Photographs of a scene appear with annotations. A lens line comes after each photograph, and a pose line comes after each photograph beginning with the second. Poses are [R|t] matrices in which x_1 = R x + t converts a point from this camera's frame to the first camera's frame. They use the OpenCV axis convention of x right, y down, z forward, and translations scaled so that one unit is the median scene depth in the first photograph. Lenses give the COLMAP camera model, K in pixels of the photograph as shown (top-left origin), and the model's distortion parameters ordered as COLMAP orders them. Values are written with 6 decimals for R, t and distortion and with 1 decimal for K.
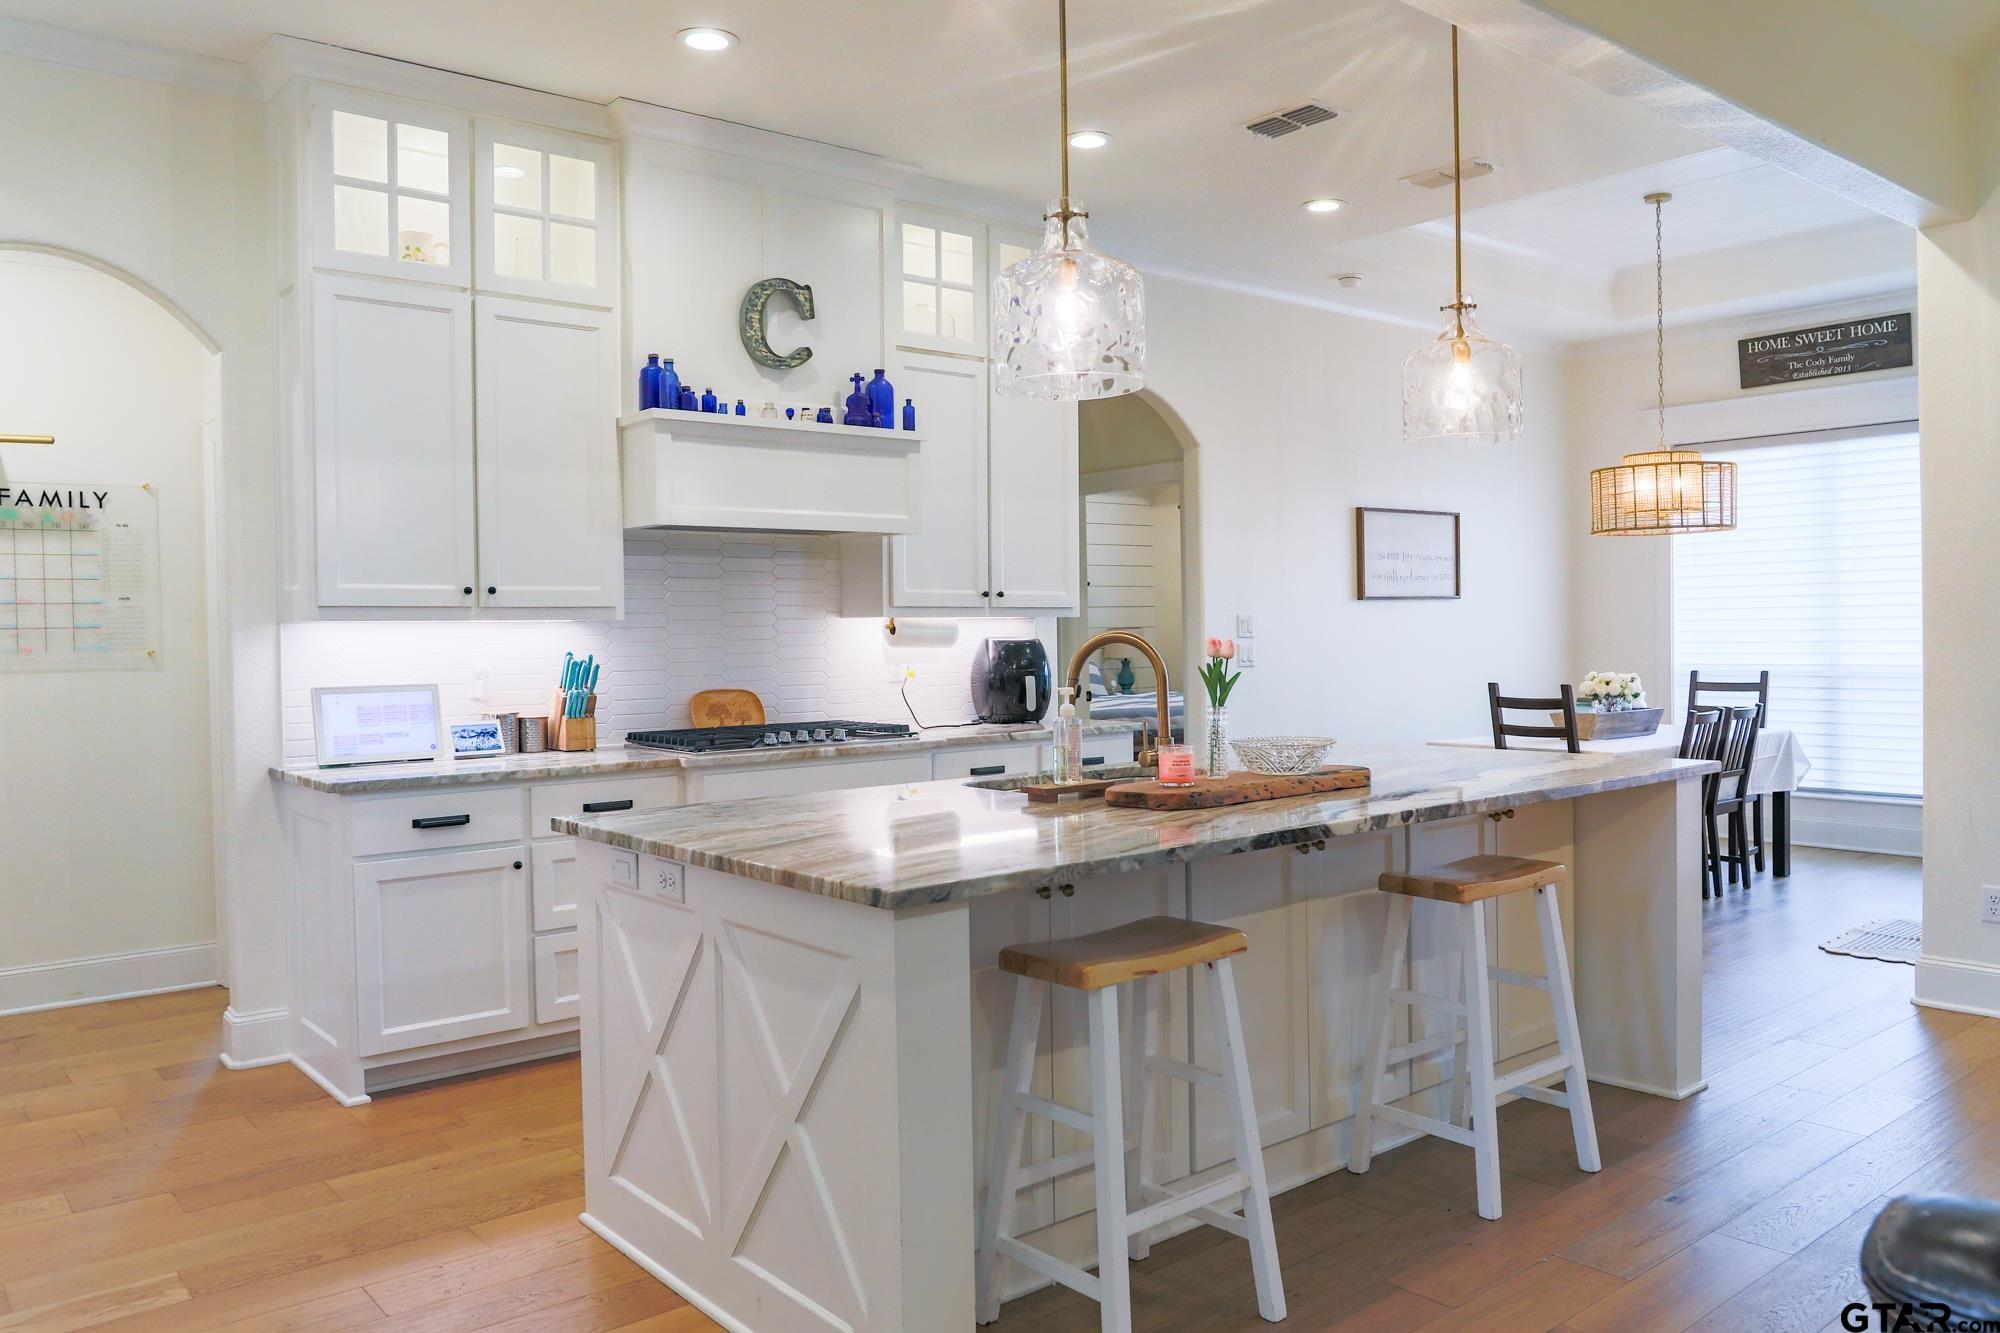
lens RADIAL K [[1505.7, 0, 989.0], [0, 1505.7, 667.4], [0, 0, 1]] dist [-0.032679, 0.024218]
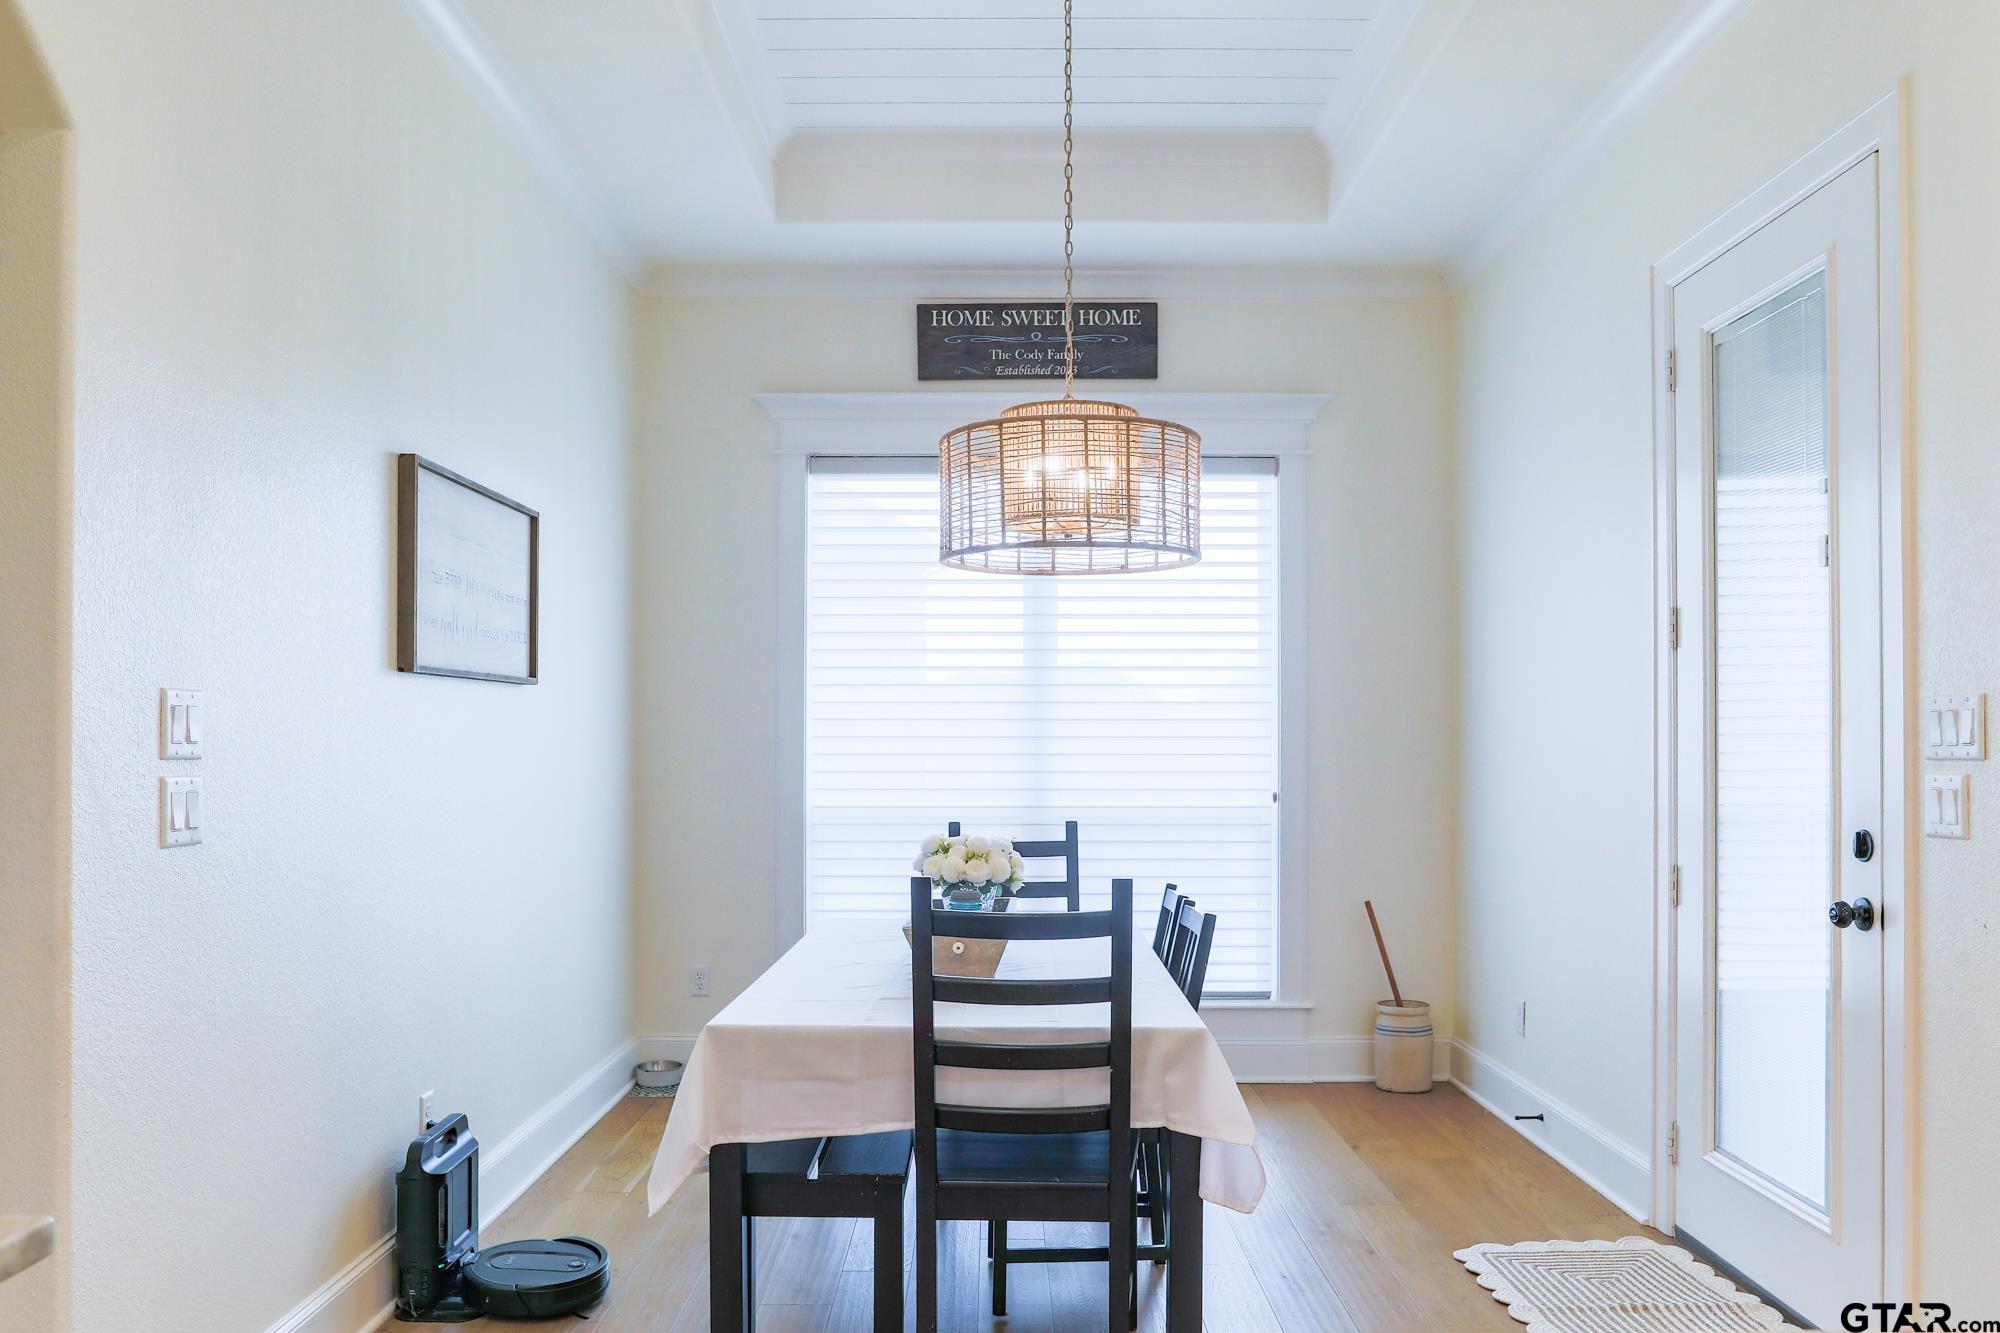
lens RADIAL K [[1536.7, 0, 1023.1], [0, 1536.7, 730.5], [0, 0, 1]] dist [-0.030449, 0.004198]
pose [[0.637477, 0.023180, 0.770121, 0.029376], [0.006753, 0.999341, -0.035669, -0.012888], [-0.770440, 0.027938, 0.636900, 0.647140]]
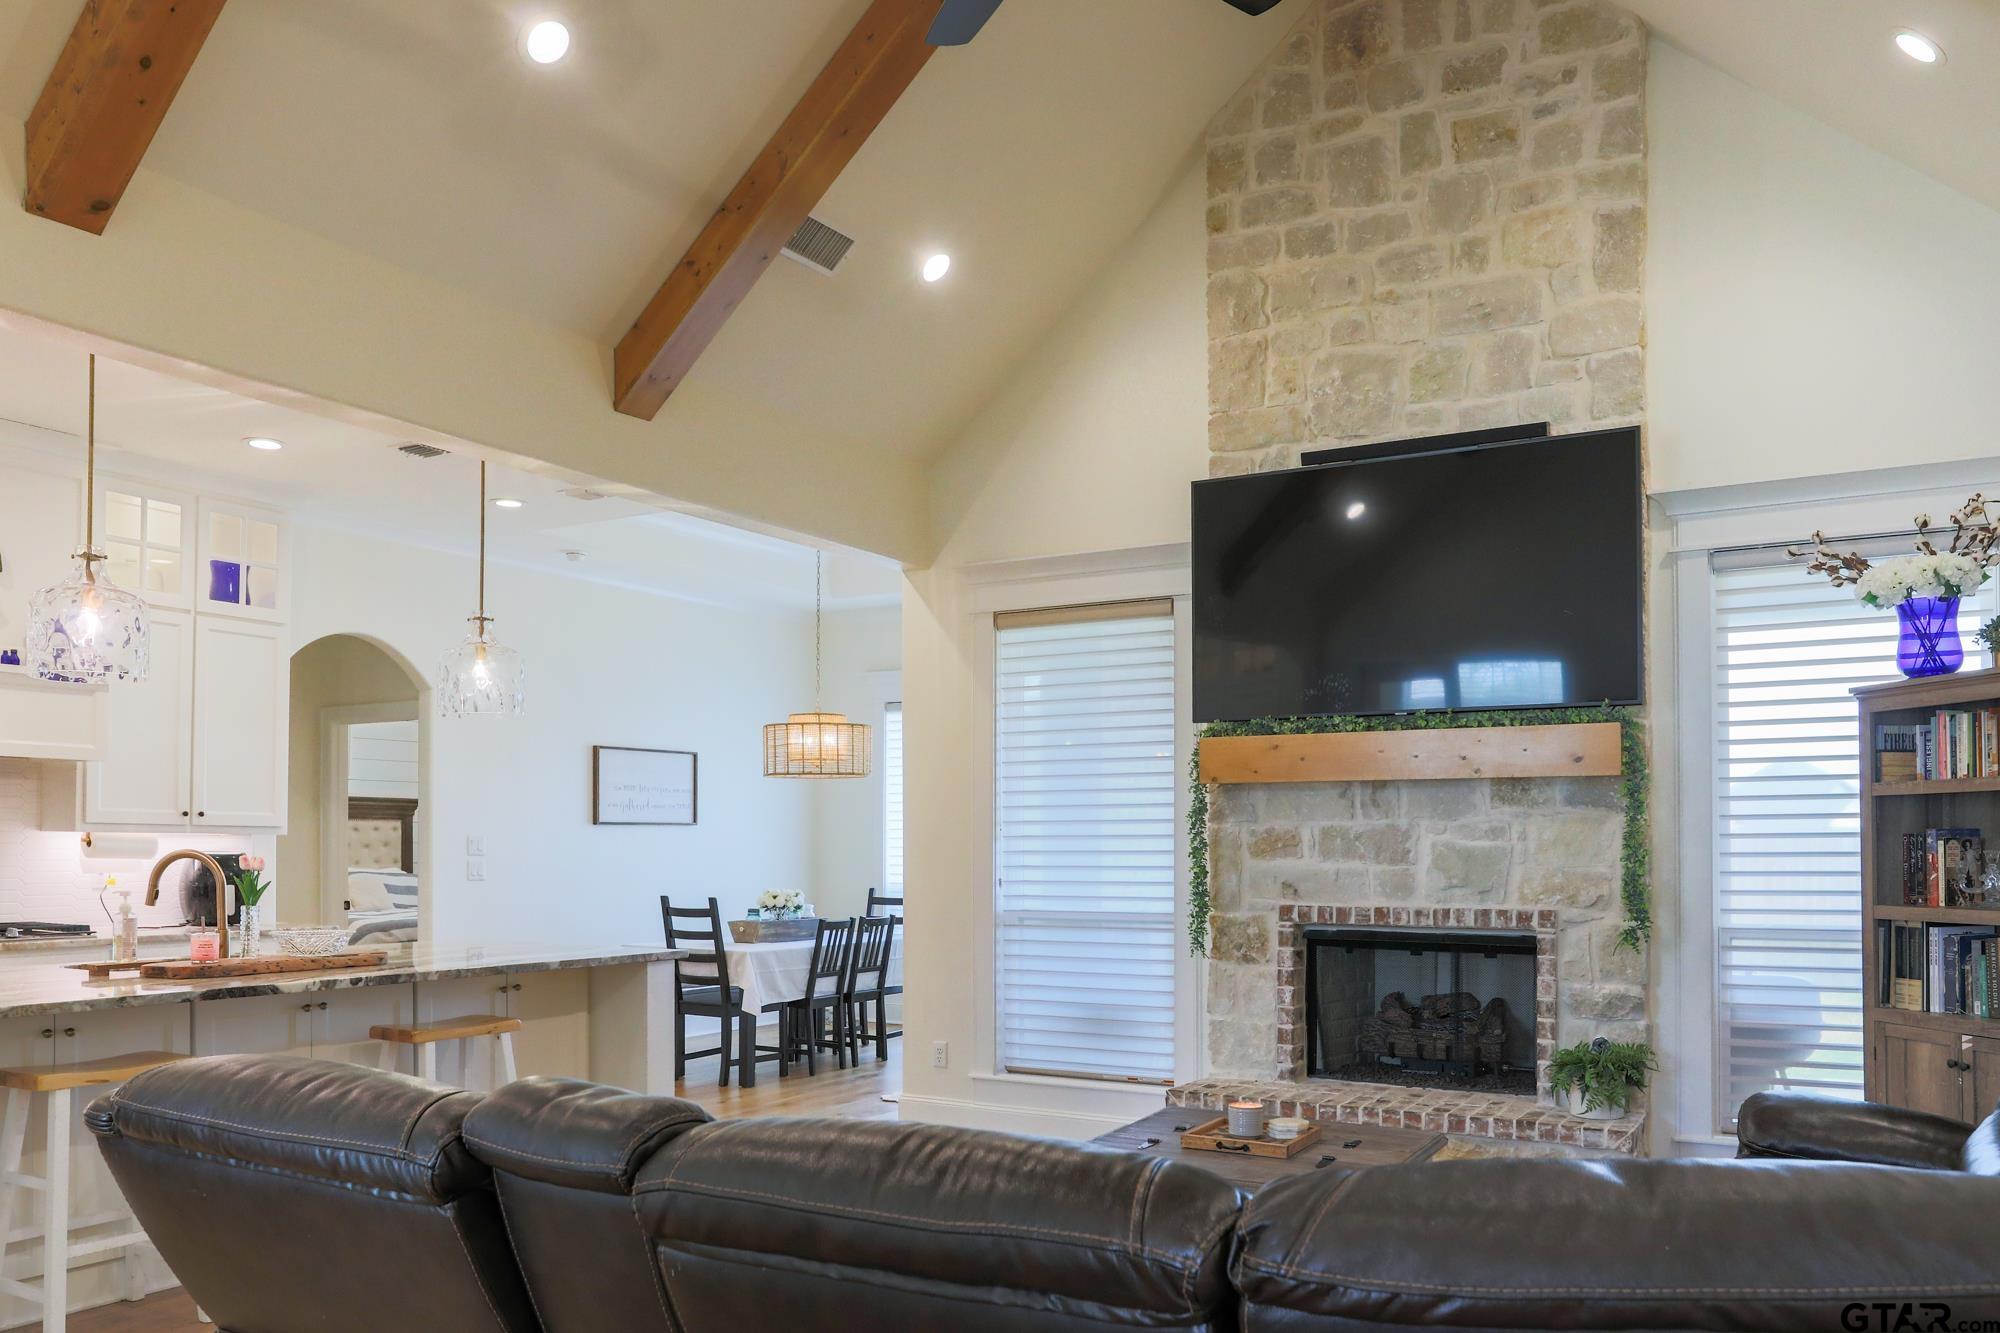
lens RADIAL K [[1559.0, 0, 998.4], [0, 1559.0, 816.7], [0, 0, 1]] dist [-0.026871, 0.004745]
pose [[0.942728, 0.026039, 0.332543, 0.153086], [-0.011383, 0.998879, -0.045945, 0.000975], [-0.333367, 0.039528, 0.941968, -0.262207]]
